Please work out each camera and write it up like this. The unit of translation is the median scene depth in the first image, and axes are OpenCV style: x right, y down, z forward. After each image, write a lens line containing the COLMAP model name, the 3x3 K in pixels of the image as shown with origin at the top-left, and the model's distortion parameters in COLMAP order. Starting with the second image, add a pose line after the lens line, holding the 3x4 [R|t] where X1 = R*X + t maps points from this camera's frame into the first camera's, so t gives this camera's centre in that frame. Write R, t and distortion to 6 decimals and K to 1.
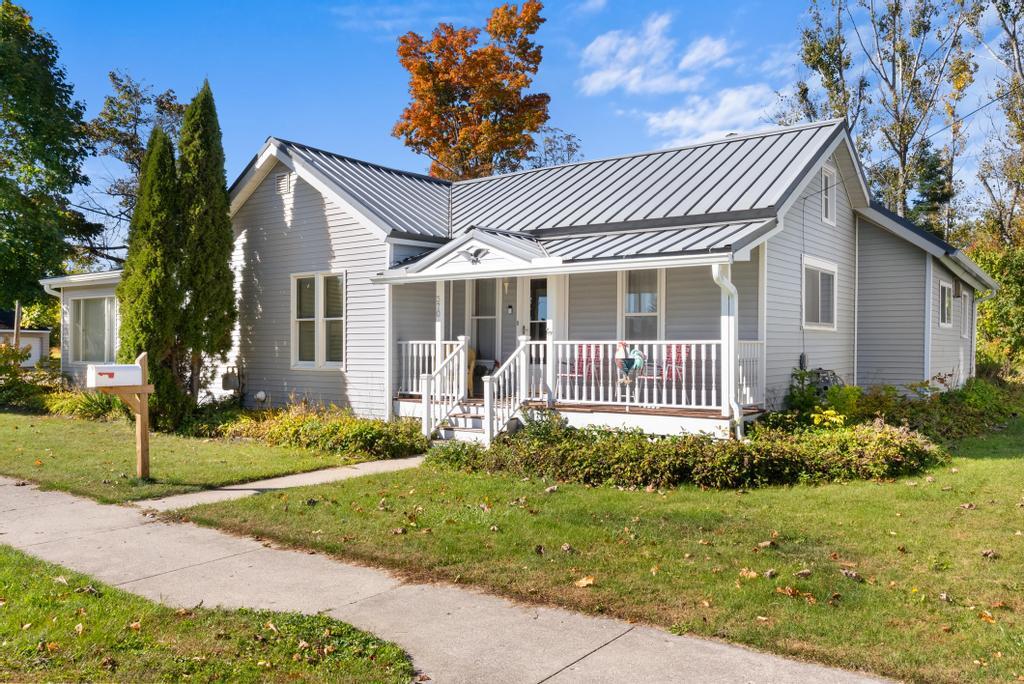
lens RADIAL K [[828.2, 0, 512.0], [0, 828.2, 342.0], [0, 0, 1]] dist [-0.007969, -0.004692]
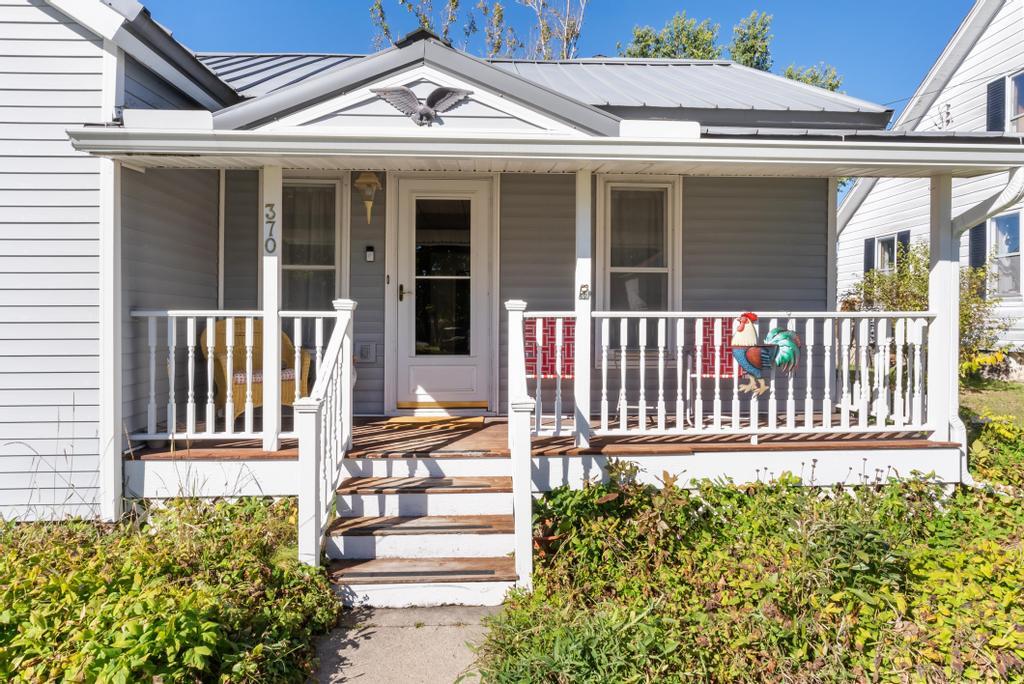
lens RADIAL K [[591.8, 0, 514.3], [0, 591.8, 322.5], [0, 0, 1]] dist [0.031697, 0.000162]
pose [[0.776524, -0.006134, 0.630058, -0.196876], [-0.000477, 0.999947, 0.010324, 0.001829], [-0.630088, -0.008317, 0.776479, 0.731093]]
